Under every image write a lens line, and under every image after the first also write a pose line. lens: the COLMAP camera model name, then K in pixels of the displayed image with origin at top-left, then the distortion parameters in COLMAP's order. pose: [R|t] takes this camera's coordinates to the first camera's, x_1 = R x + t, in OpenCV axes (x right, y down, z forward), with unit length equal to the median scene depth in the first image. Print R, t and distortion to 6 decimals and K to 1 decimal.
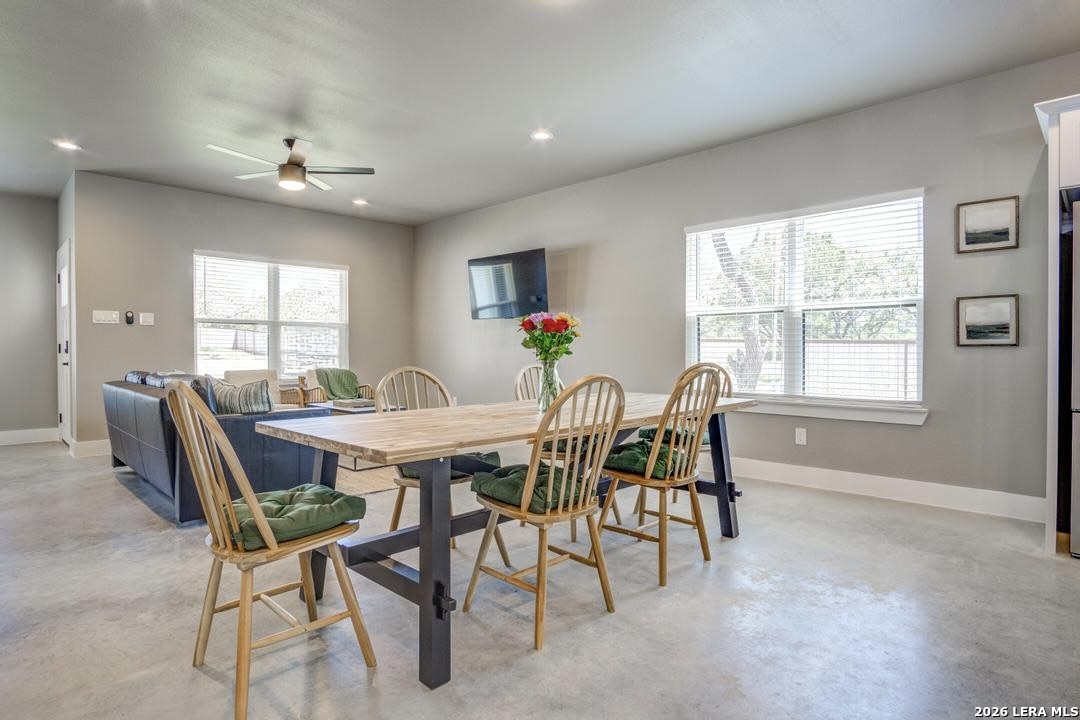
lens RADIAL K [[577.0, 0, 540.2], [0, 577.0, 353.0], [0, 0, 1]] dist [-0.038694, 0.010216]
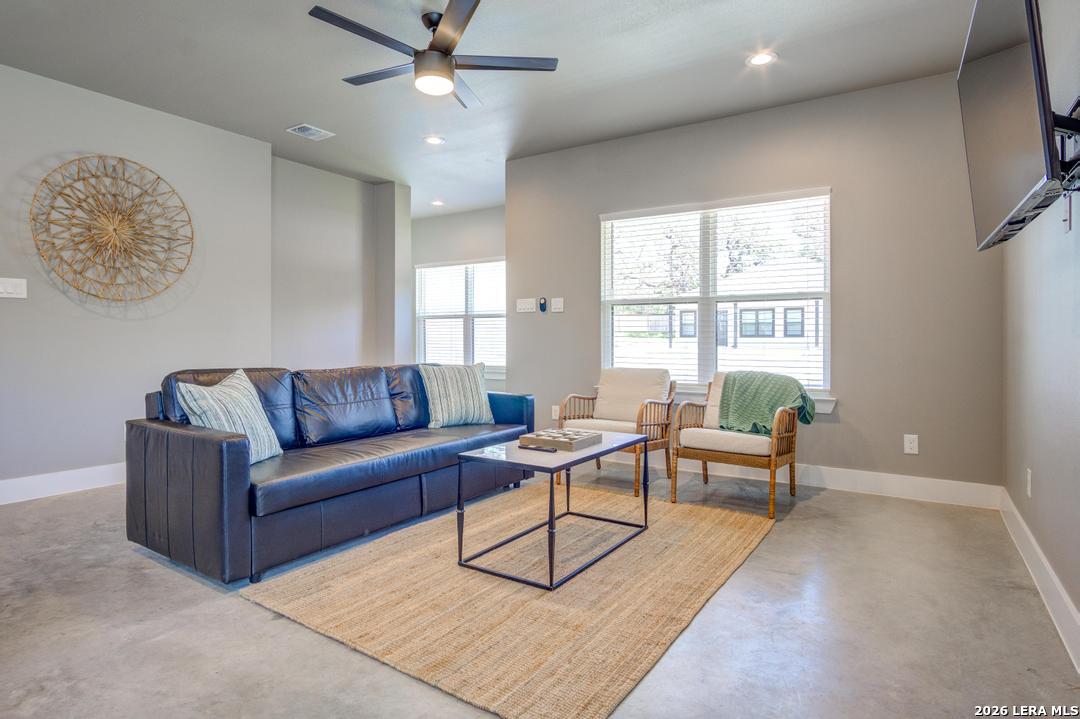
lens RADIAL K [[577.0, 0, 540.2], [0, 577.0, 352.5], [0, 0, 1]] dist [-0.038694, 0.010216]
pose [[0.199009, 0.020514, -0.979783, 0.198561], [-0.003918, 0.999790, 0.020137, -0.003843], [0.979990, -0.000169, 0.199048, 0.864442]]
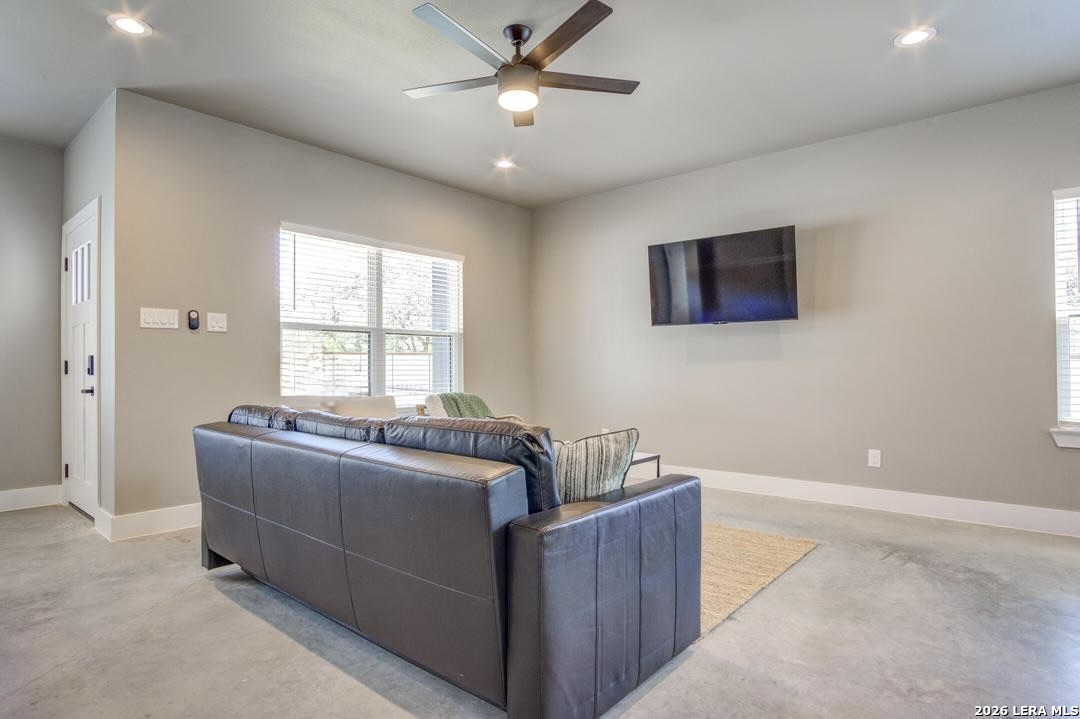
lens RADIAL K [[581.9, 0, 540.0], [0, 581.9, 359.5], [0, 0, 1]] dist [-0.039209, 0.016213]
pose [[0.997541, -0.004045, 0.069975, -0.396417], [0.005127, 0.999870, -0.015298, -0.004374], [-0.069904, 0.015619, 0.997431, 0.331290]]
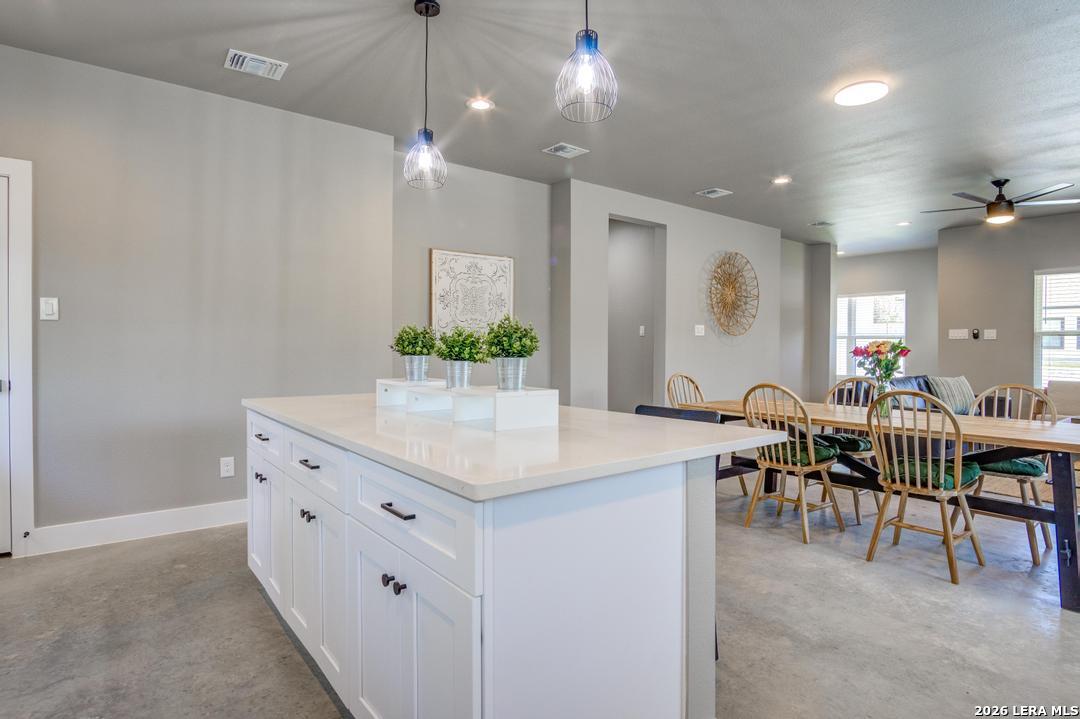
lens RADIAL K [[577.0, 0, 540.2], [0, 577.0, 352.5], [0, 0, 1]] dist [-0.038694, 0.010216]
pose [[-0.123076, 0.011152, -0.992335, 0.701866], [-0.011374, 0.999855, 0.012647, -0.027204], [0.992332, 0.012844, -0.122932, 0.197506]]
